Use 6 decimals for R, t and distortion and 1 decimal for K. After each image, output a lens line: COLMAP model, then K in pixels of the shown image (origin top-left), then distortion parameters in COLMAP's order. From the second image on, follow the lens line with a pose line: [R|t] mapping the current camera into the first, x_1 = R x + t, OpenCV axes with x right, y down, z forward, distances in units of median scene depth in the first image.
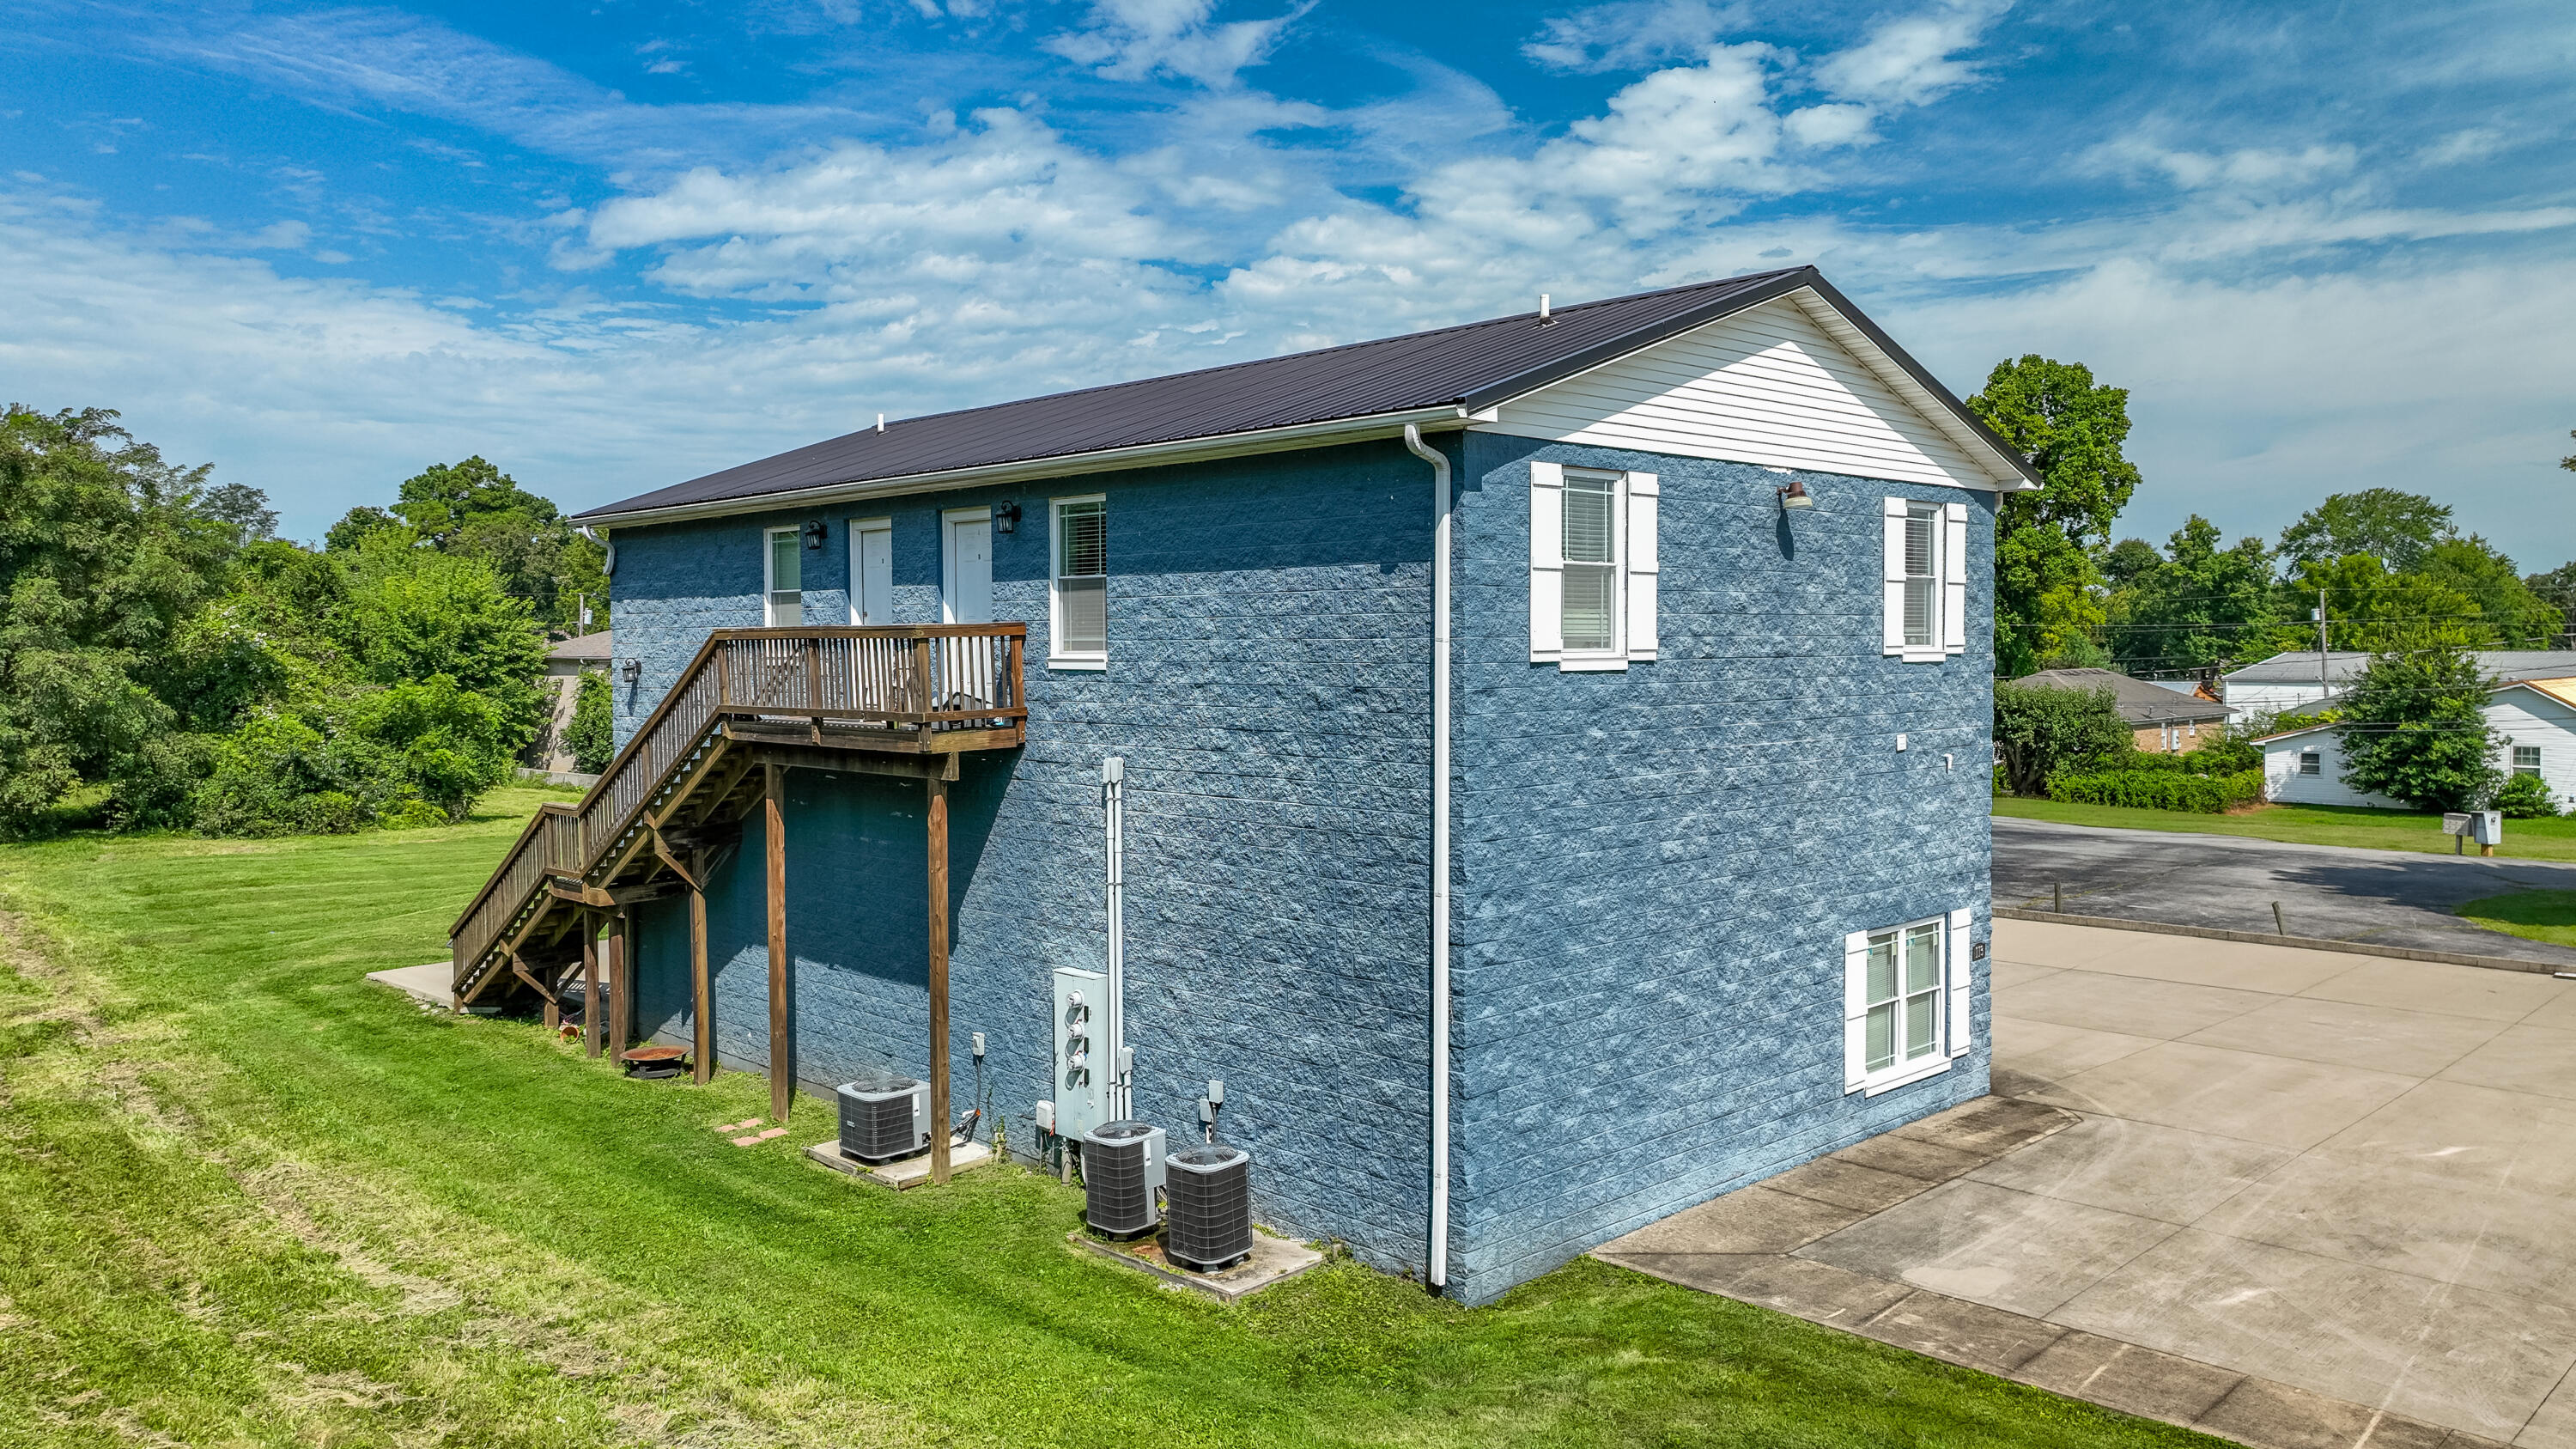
lens RADIAL K [[1813.3, 0, 1280.9], [0, 1813.3, 728.2], [0, 0, 1]] dist [0.002218, 0.009934]
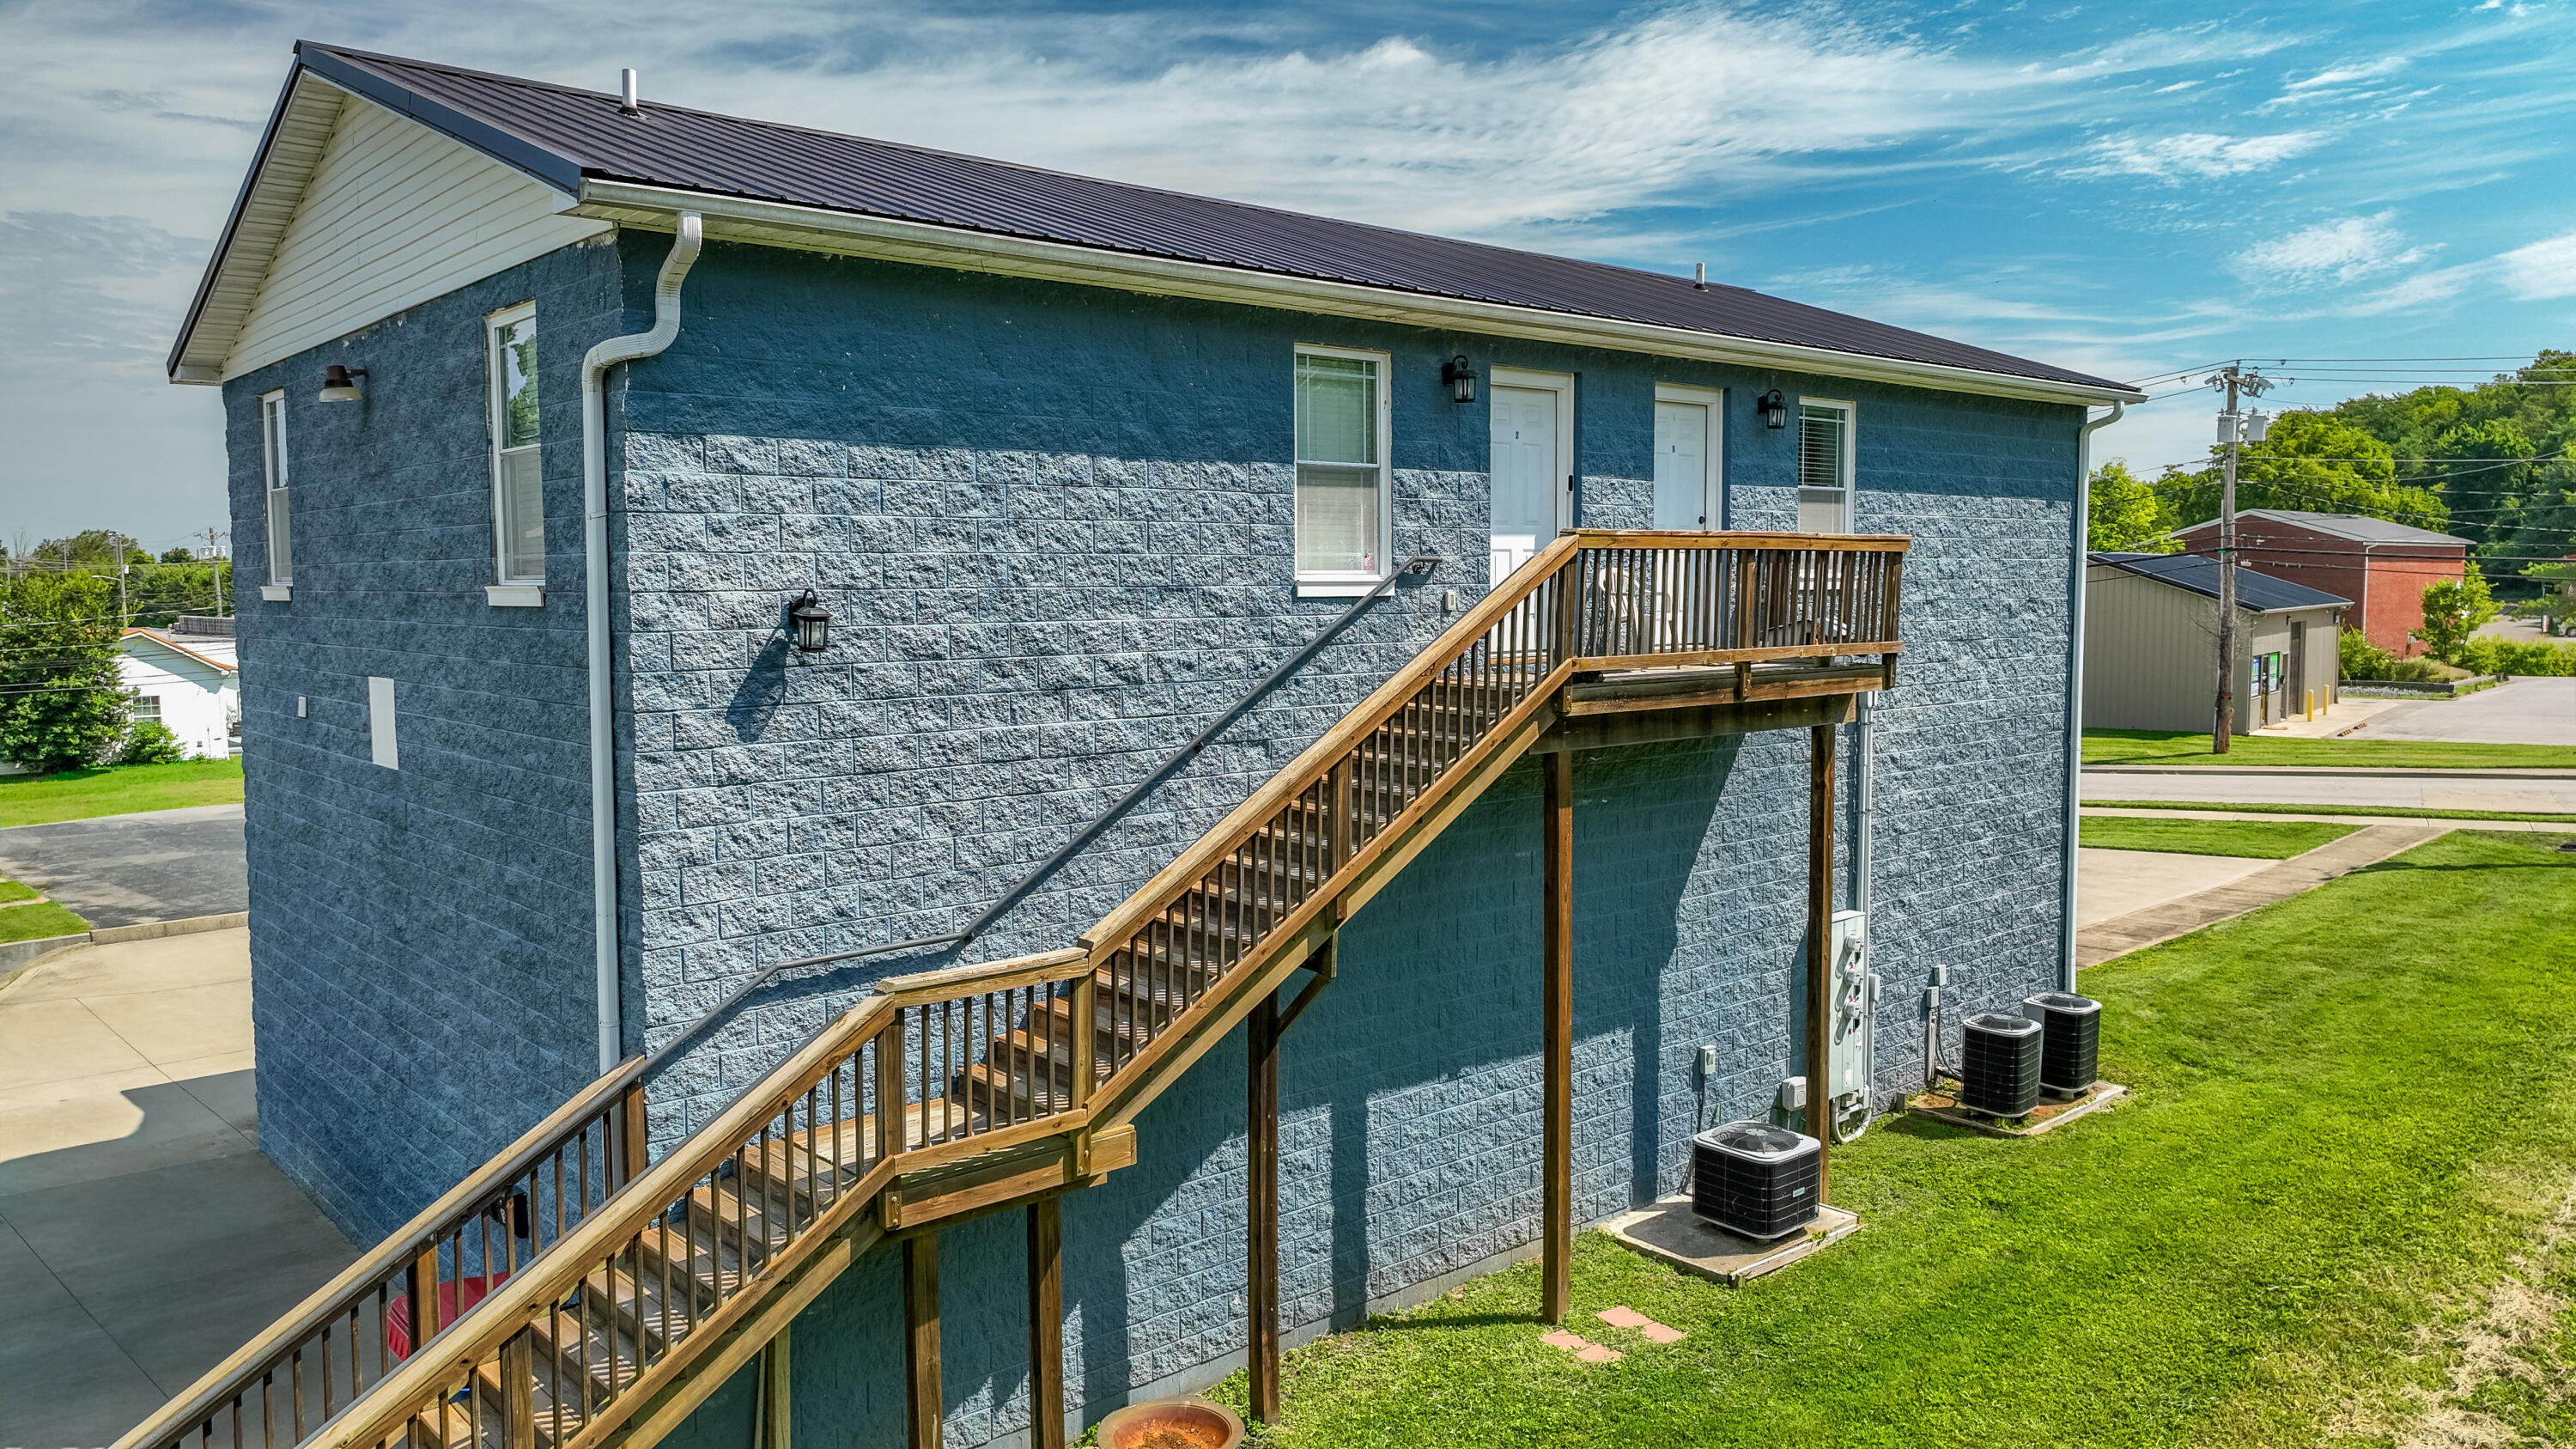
lens RADIAL K [[1813.3, 0, 1282.5], [0, 1813.3, 722.5], [0, 0, 1]] dist [0.002218, 0.009934]
pose [[0.043173, -0.073026, 0.996395, -0.975912], [0.054034, 0.996036, 0.070658, -0.042176], [-0.997605, 0.050789, 0.046947, 1.156543]]
